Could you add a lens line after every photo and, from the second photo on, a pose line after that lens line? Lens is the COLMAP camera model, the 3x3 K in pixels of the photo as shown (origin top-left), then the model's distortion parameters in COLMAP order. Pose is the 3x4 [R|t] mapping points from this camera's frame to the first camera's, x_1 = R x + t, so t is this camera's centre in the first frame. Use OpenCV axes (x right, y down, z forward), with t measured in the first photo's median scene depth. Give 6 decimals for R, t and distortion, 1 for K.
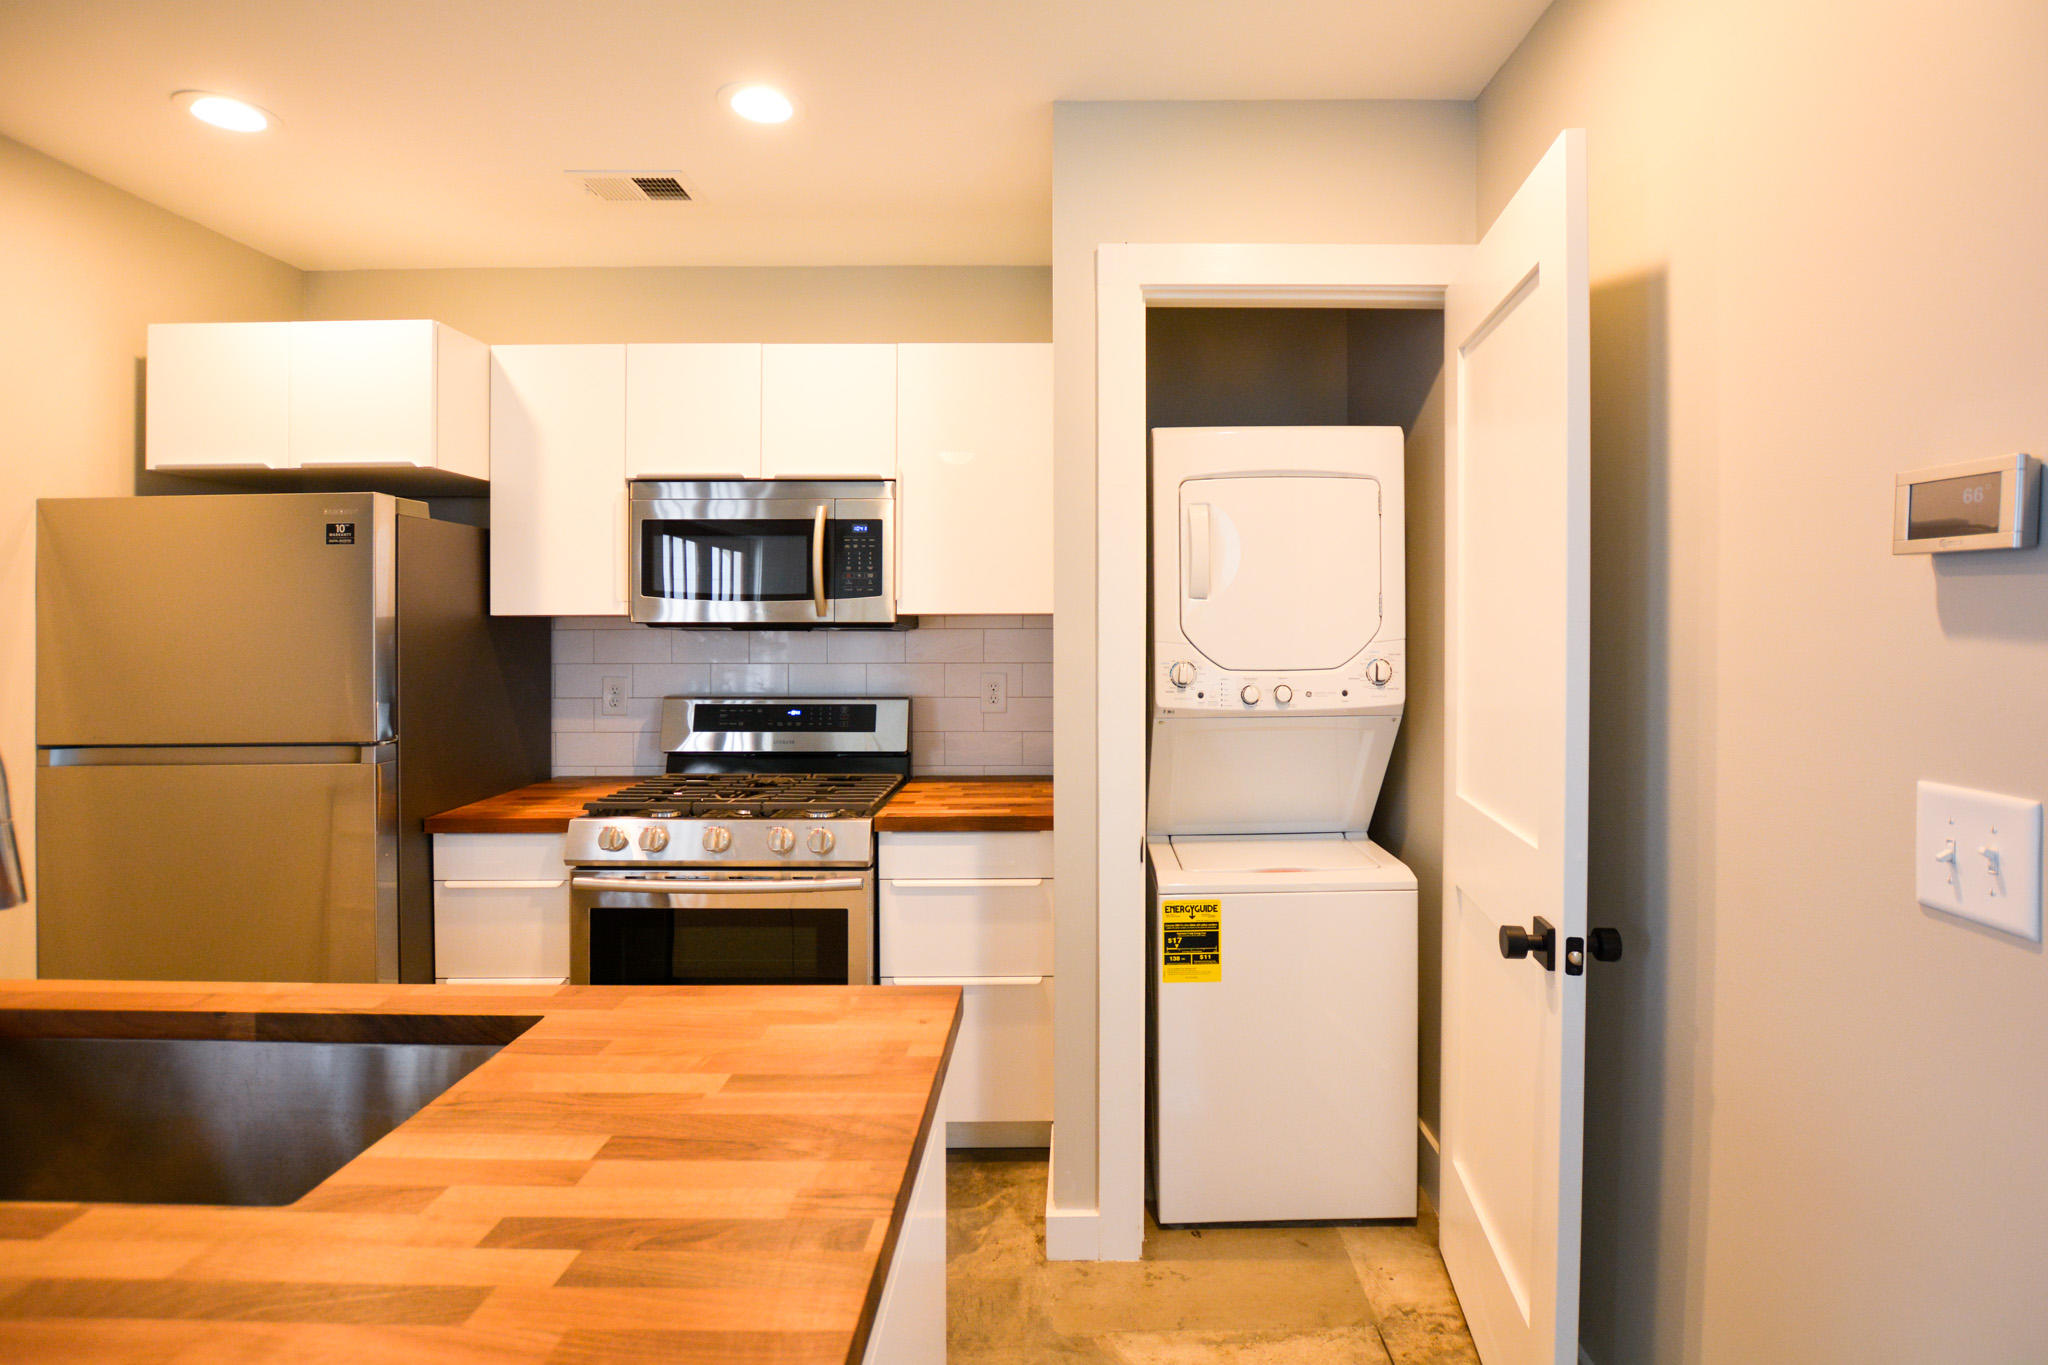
lens RADIAL K [[933.6, 0, 1087.1], [0, 933.6, 618.5], [0, 0, 1]] dist [-0.031568, 0.003965]
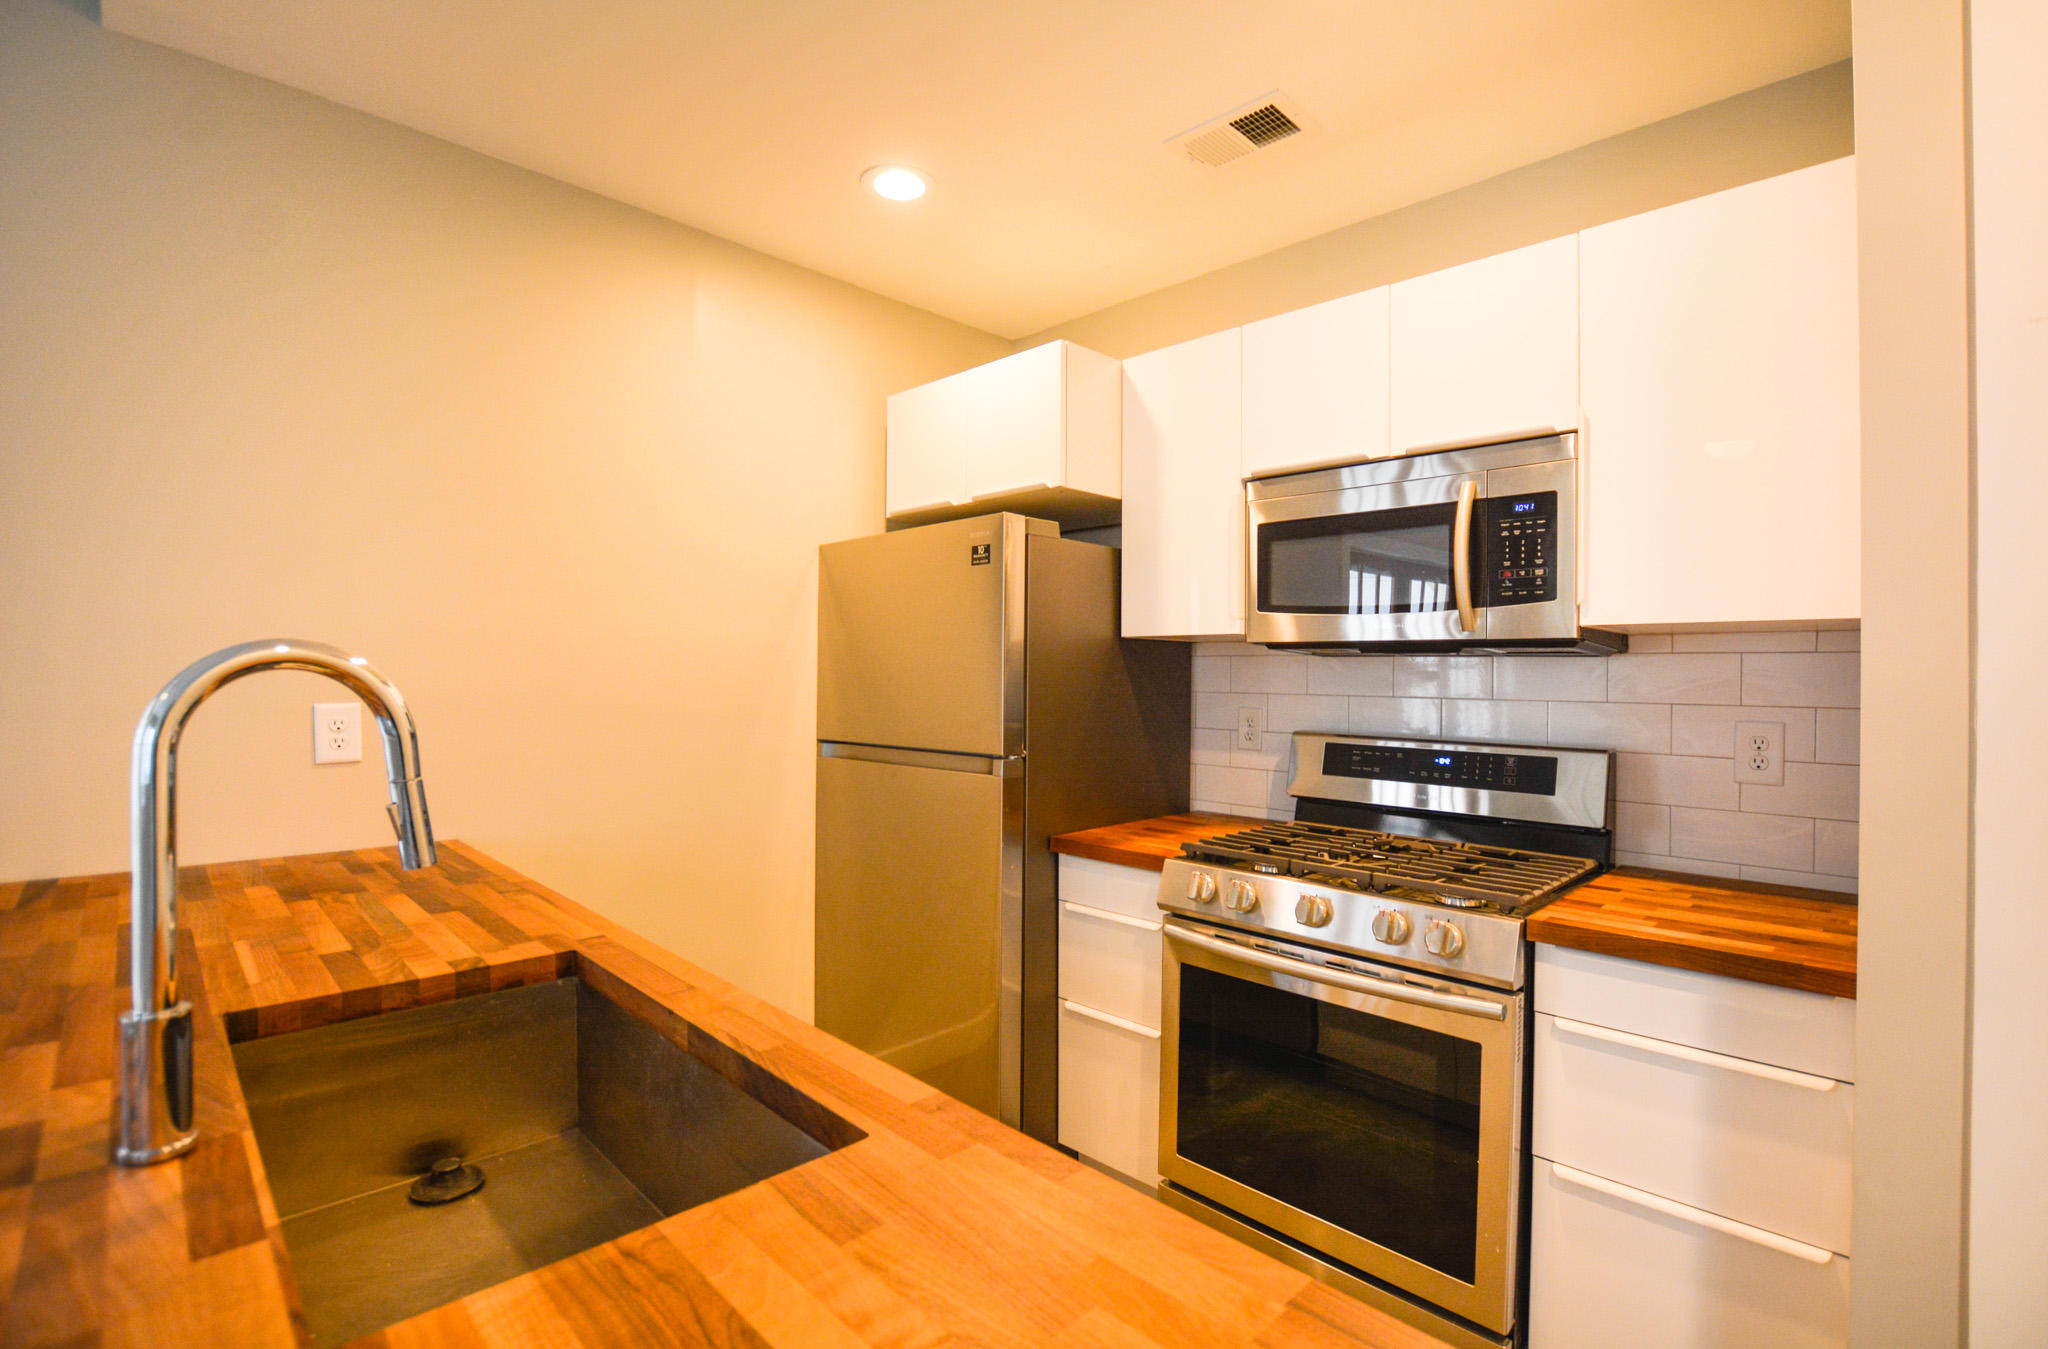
lens RADIAL K [[933.6, 0, 1066.7], [0, 933.6, 662.2], [0, 0, 1]] dist [-0.031568, 0.003965]
pose [[0.712130, 0.001659, -0.702046, 0.004978], [-0.010286, 0.999915, -0.008072, 0.033270], [0.701973, 0.012970, 0.712086, 0.265740]]
